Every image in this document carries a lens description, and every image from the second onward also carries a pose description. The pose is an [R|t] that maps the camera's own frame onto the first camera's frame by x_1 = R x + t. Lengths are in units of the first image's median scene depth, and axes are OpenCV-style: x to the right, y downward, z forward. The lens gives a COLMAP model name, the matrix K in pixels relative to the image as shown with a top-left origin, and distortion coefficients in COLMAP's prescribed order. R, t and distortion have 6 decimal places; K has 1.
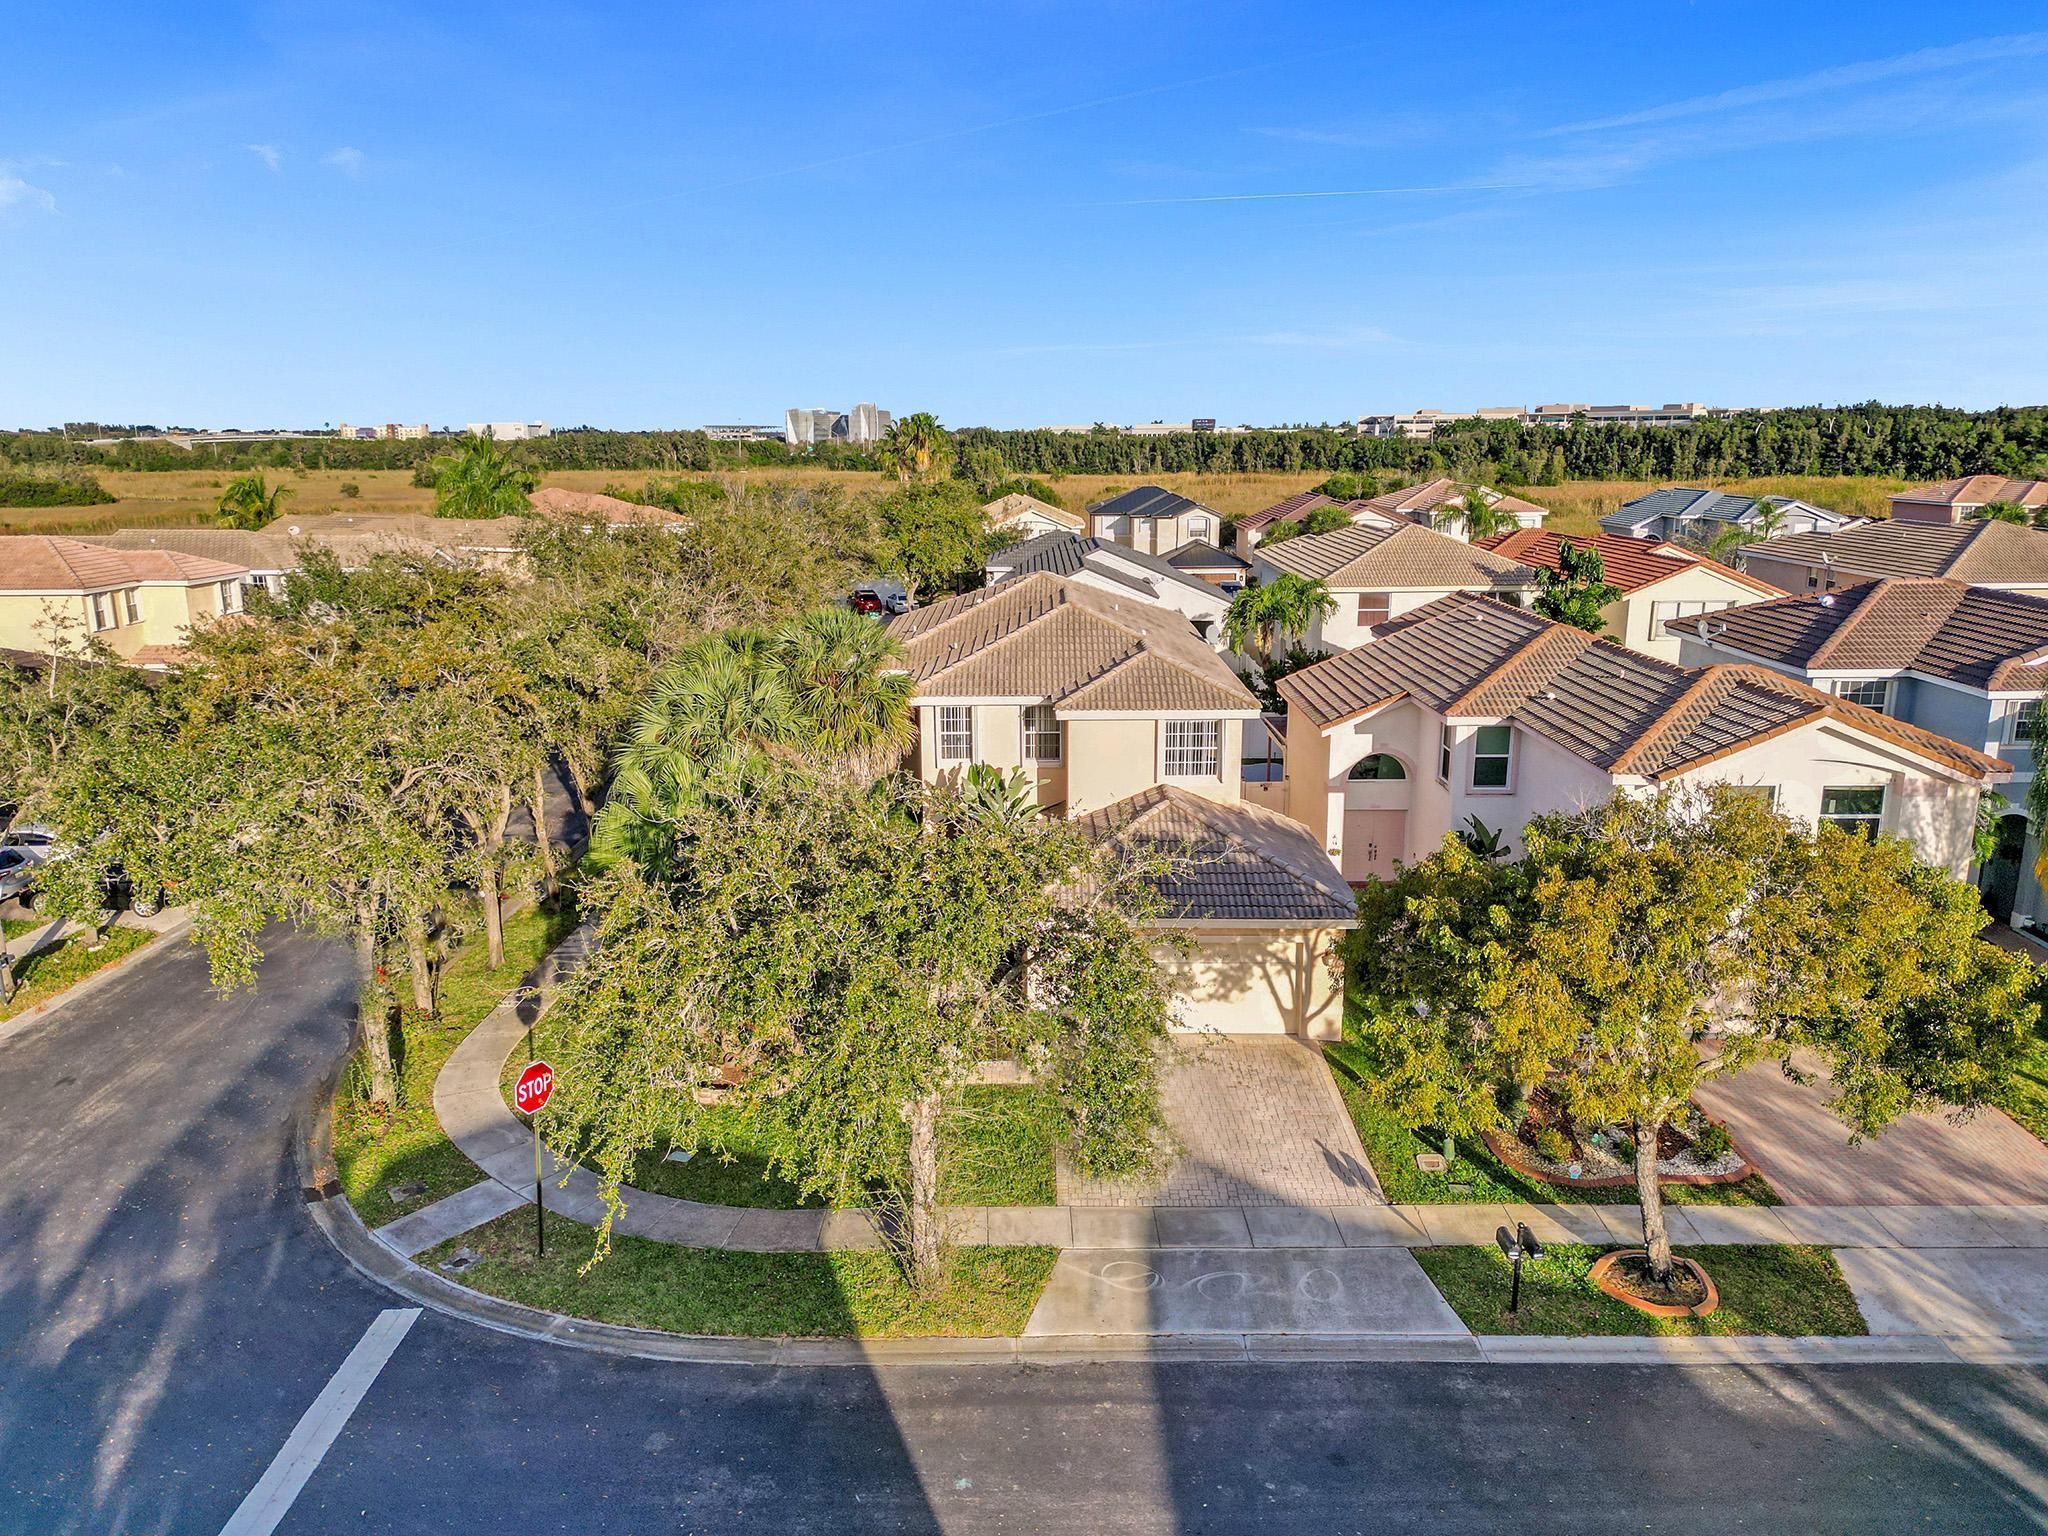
lens RADIAL K [[1422.6, 0, 1019.5], [0, 1422.6, 775.3], [0, 0, 1]] dist [0.074657, -0.069569]
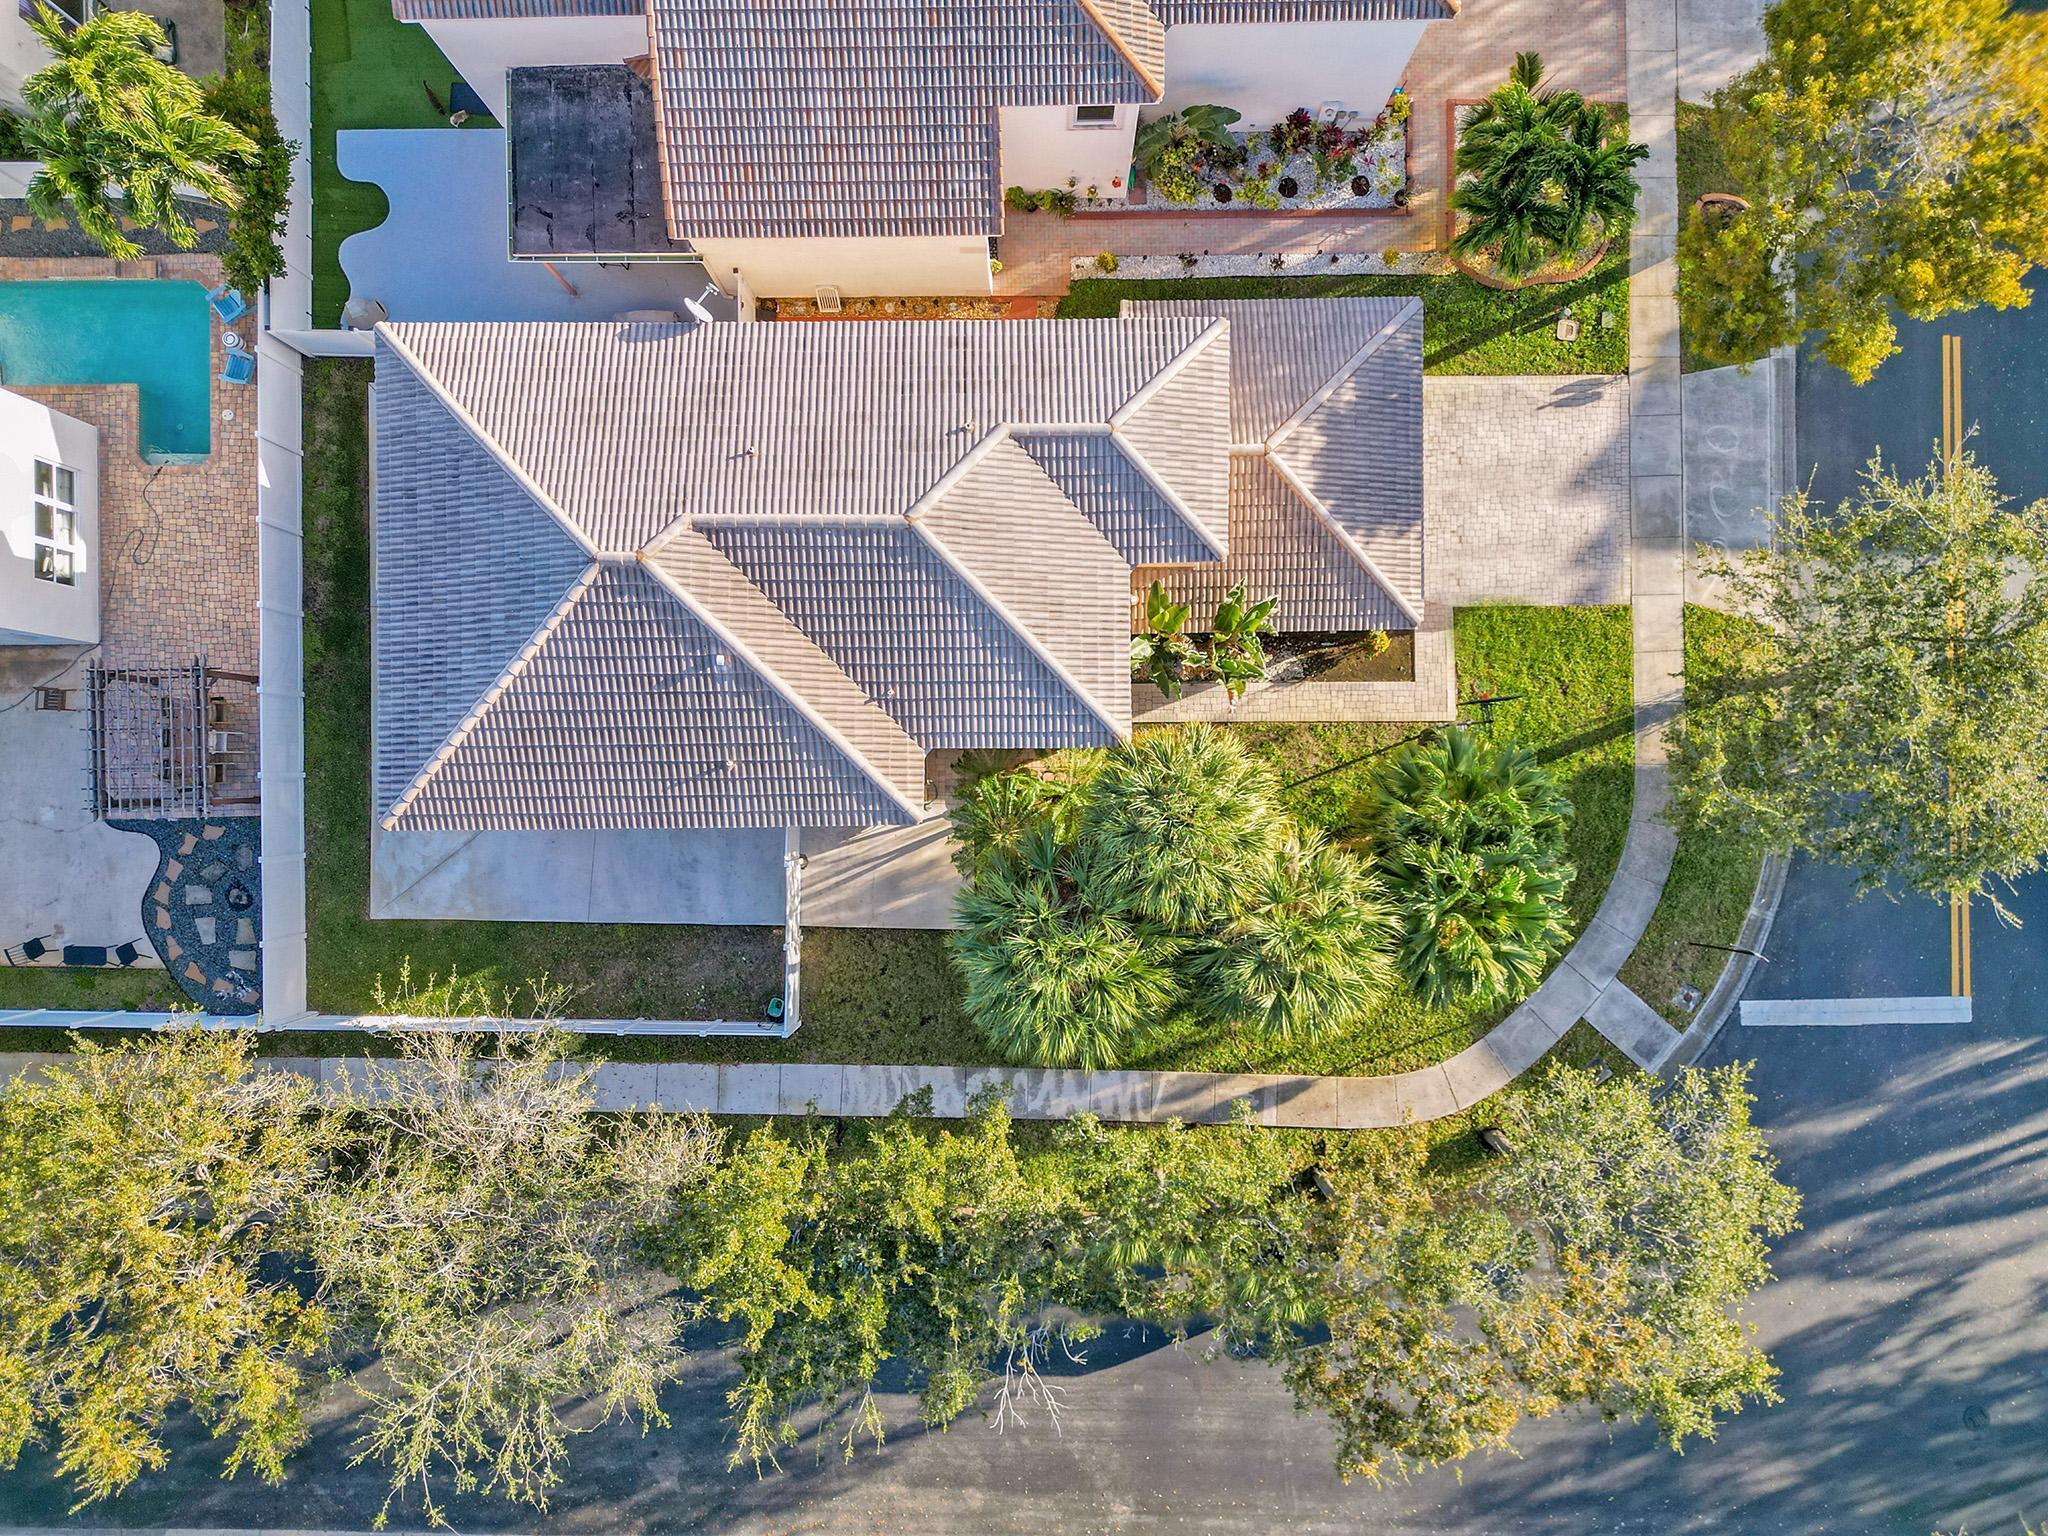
lens RADIAL K [[1422.6, 0, 1019.5], [0, 1422.6, 775.3], [0, 0, 1]] dist [0.074657, -0.069569]
pose [[-0.013413, -0.999715, 0.019769, -0.112342], [0.242982, 0.015919, 0.969900, -0.849009], [-0.969938, 0.017813, 0.242699, 0.847845]]
